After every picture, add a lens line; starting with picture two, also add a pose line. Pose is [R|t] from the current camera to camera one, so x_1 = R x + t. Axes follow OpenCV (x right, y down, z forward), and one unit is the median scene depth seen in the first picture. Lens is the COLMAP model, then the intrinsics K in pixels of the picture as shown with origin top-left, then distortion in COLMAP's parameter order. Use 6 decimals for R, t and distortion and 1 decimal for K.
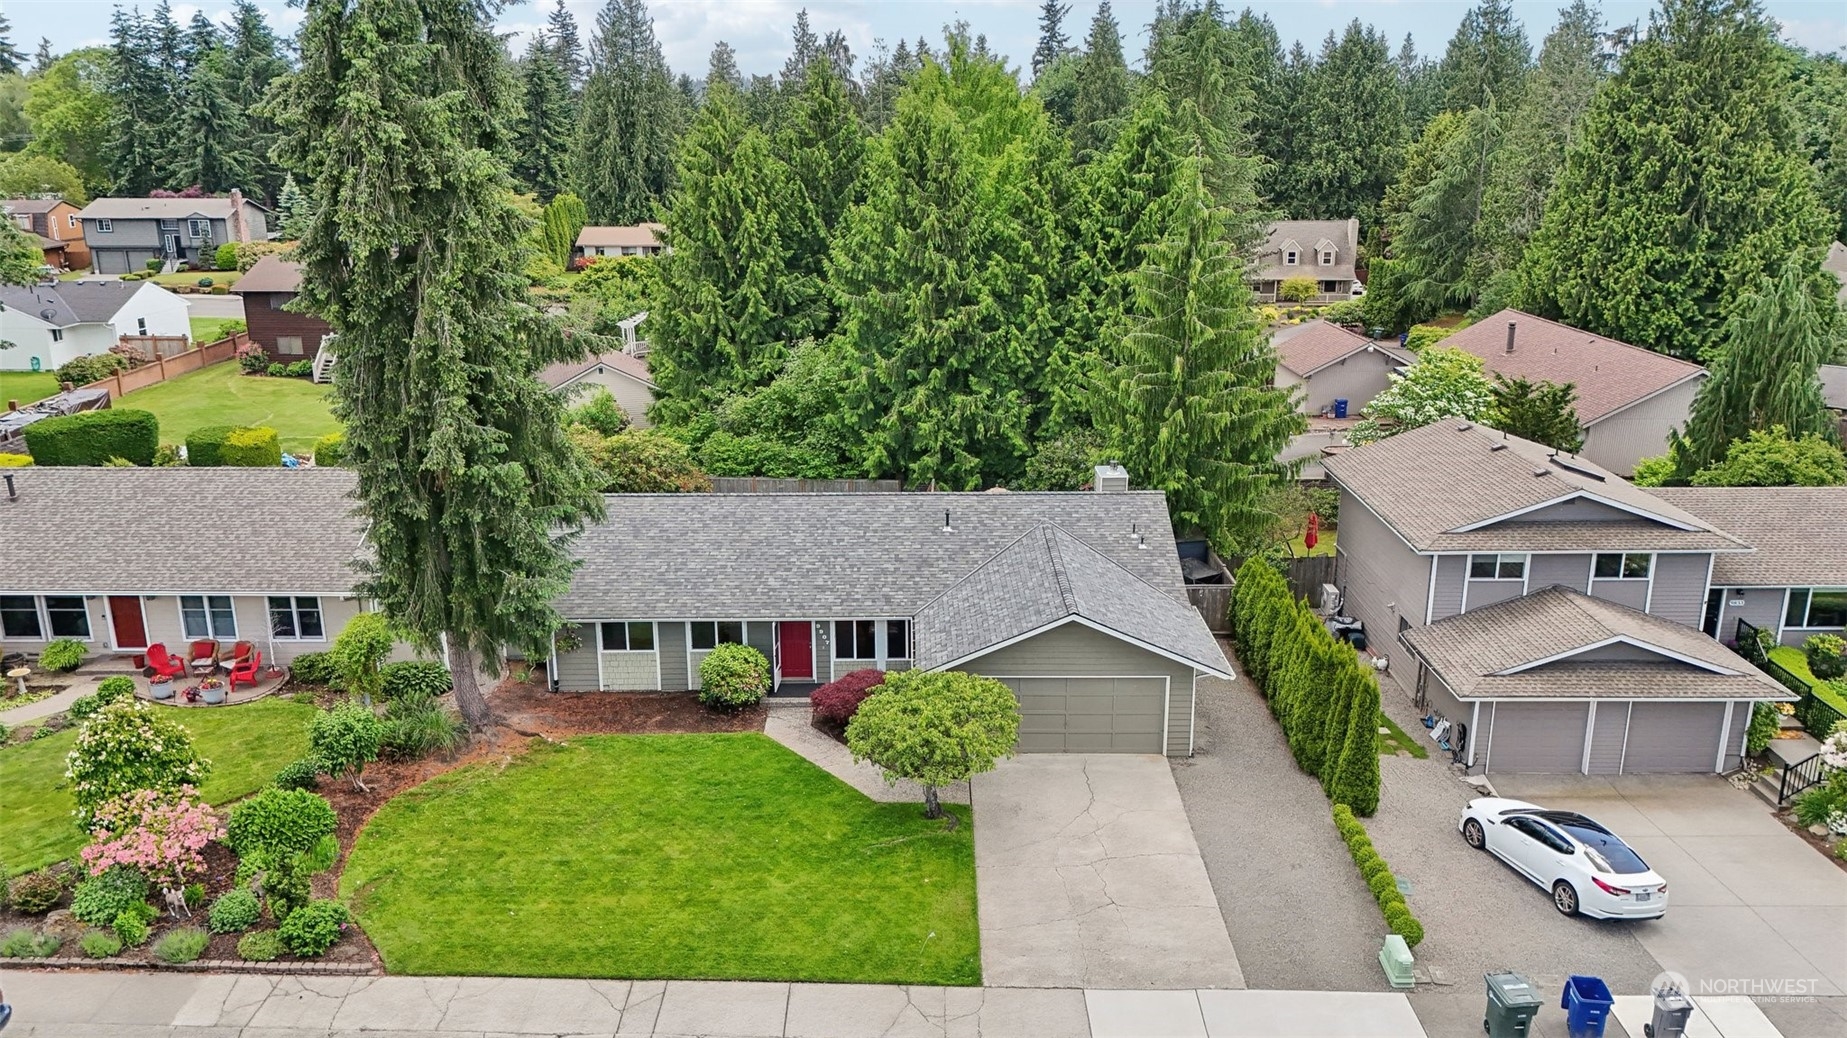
lens RADIAL K [[1392.7, 0, 923.5], [0, 1392.7, 519.0], [0, 0, 1]] dist [0.078740, -0.081908]
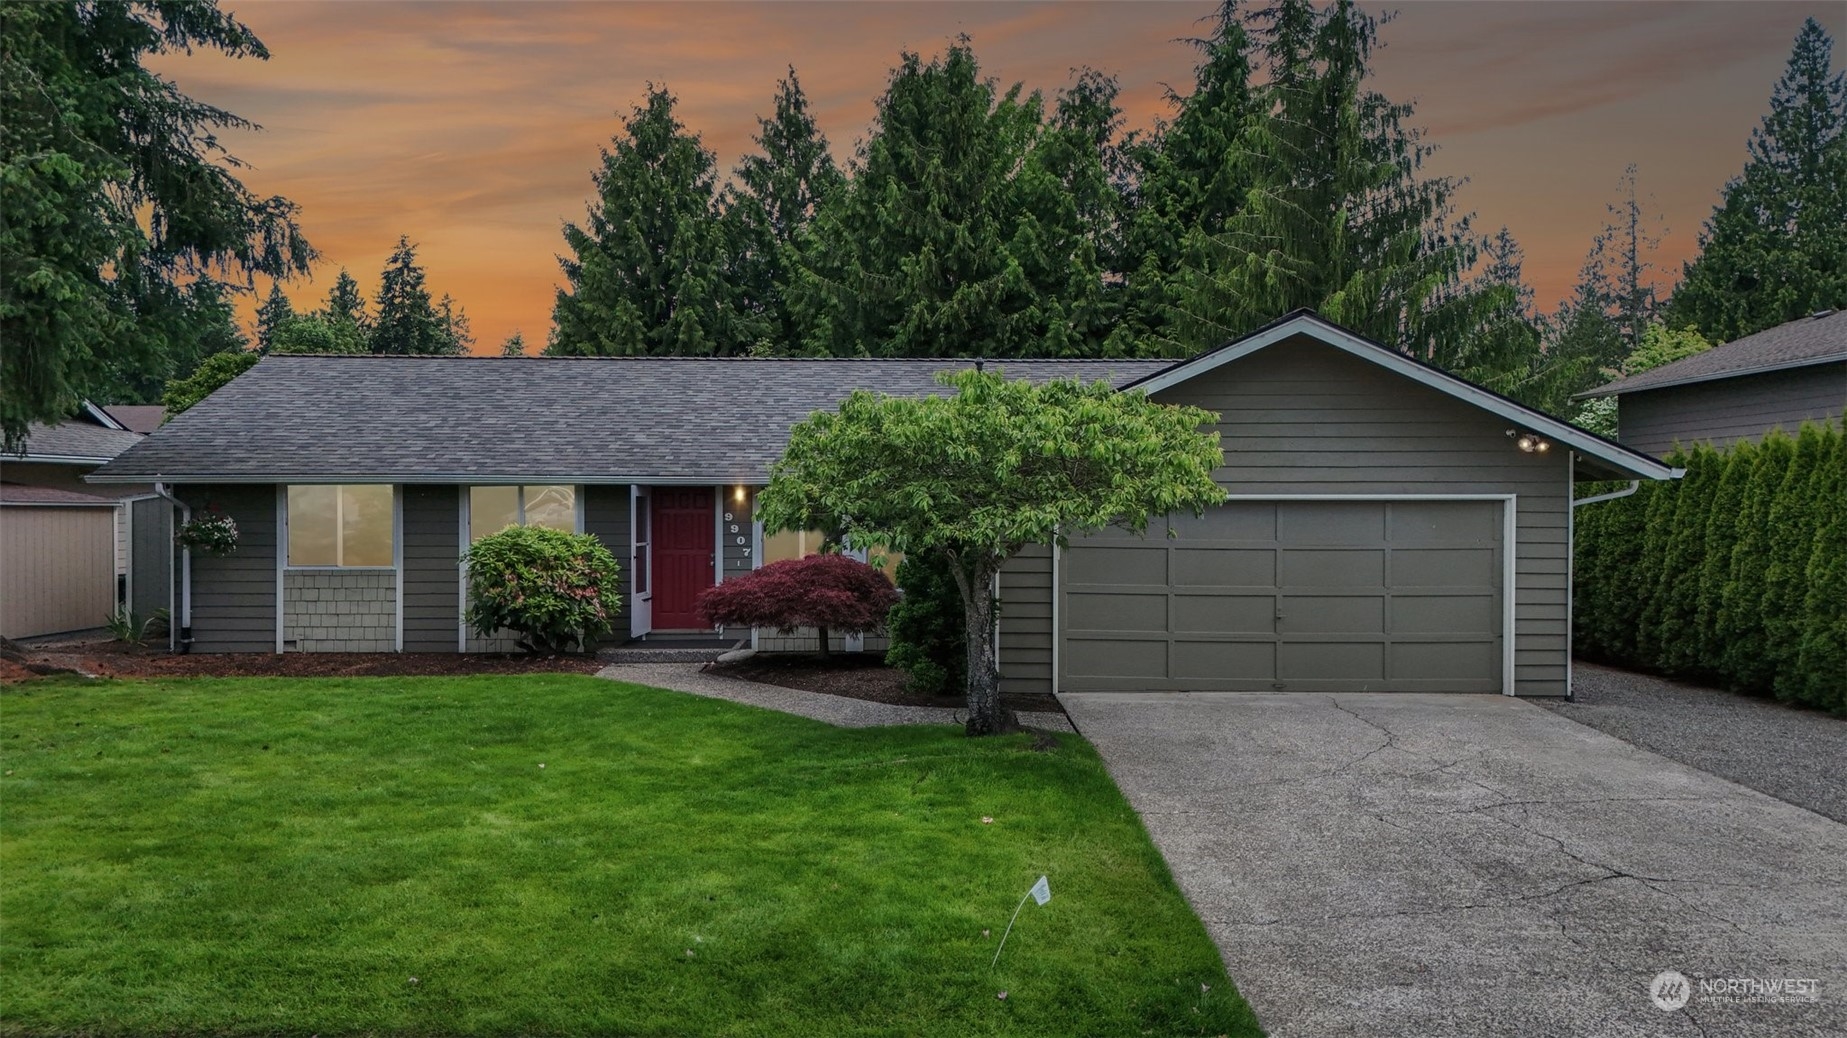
lens RADIAL K [[1394.9, 0, 923.5], [0, 1394.9, 519.0], [0, 0, 1]] dist [0.051183, -0.086799]
pose [[0.999928, -0.000982, 0.011948, -0.011958], [0.004108, 0.964361, -0.264560, 0.207560], [-0.011262, 0.264590, 0.964295, 0.514492]]
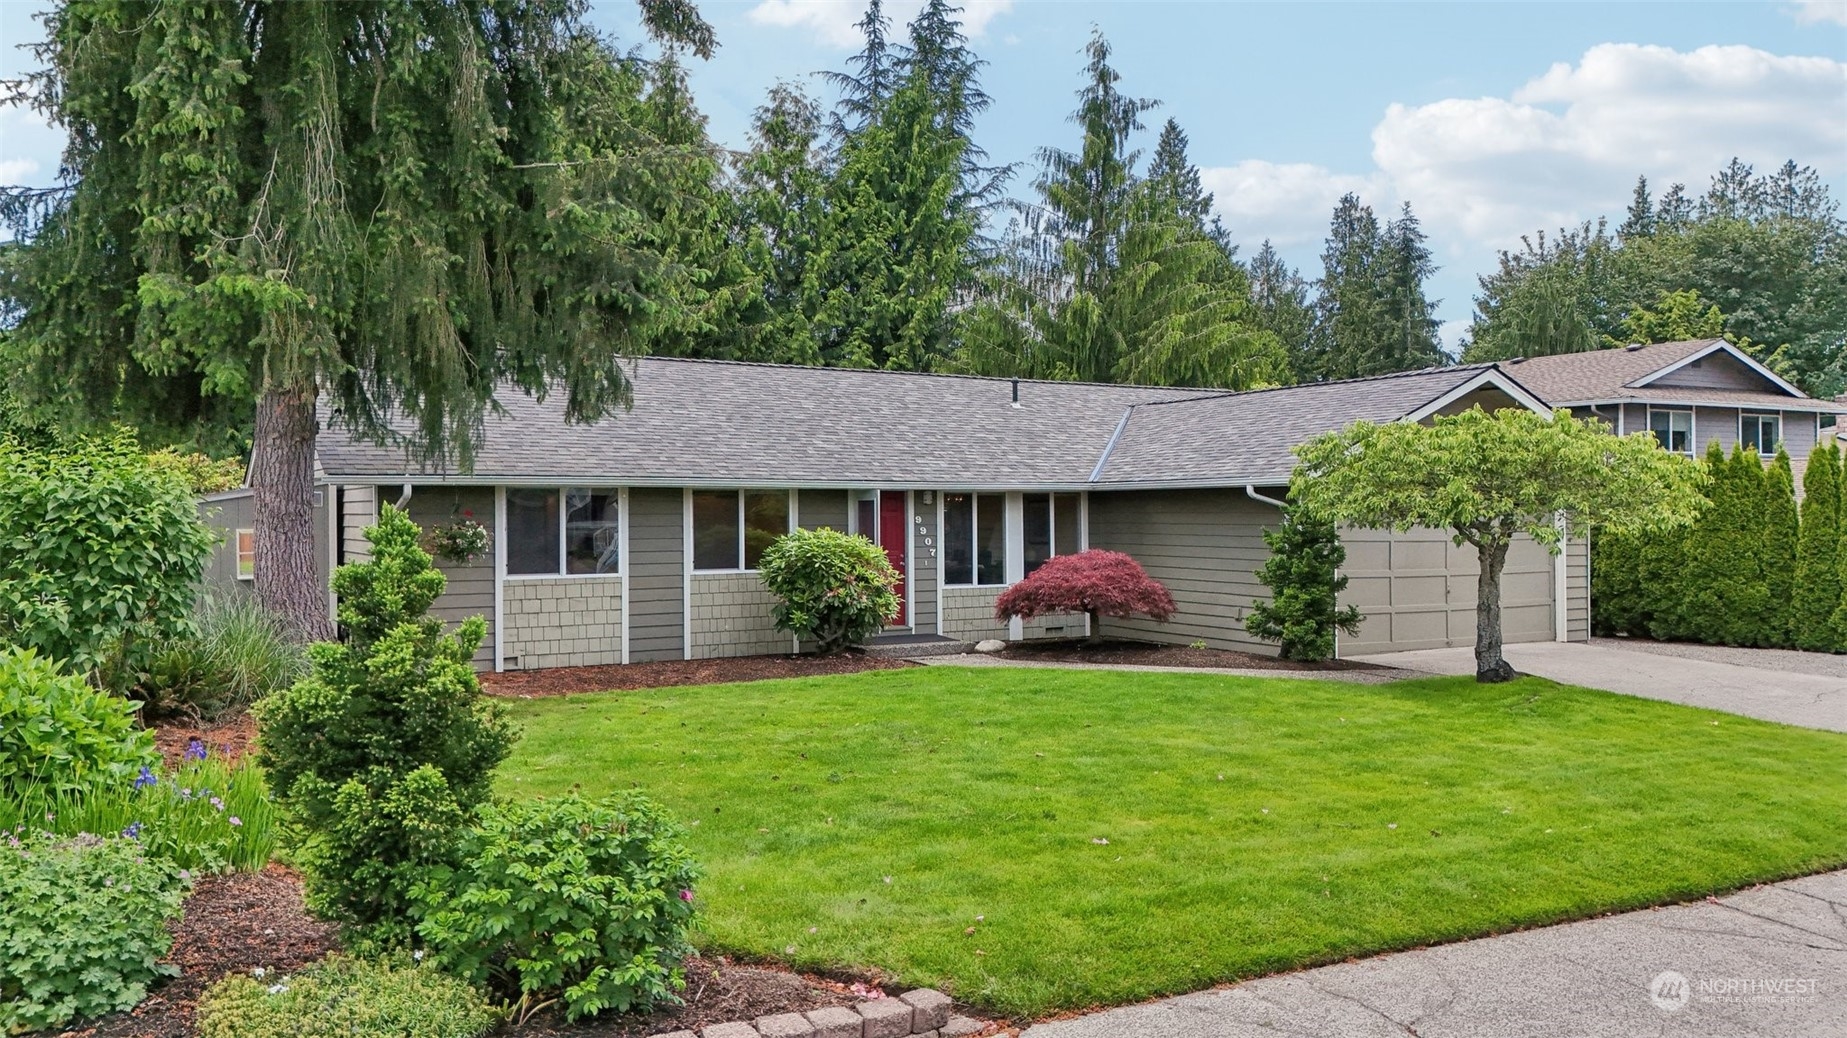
lens RADIAL K [[1410.4, 0, 972.7], [0, 1410.4, 518.3], [0, 0, 1]] dist [0.043754, 0.003368]
pose [[0.850957, -0.004994, 0.525212, -0.336797], [0.146463, 0.962547, -0.228149, 0.199643], [-0.504402, 0.271069, 0.819817, 0.545601]]
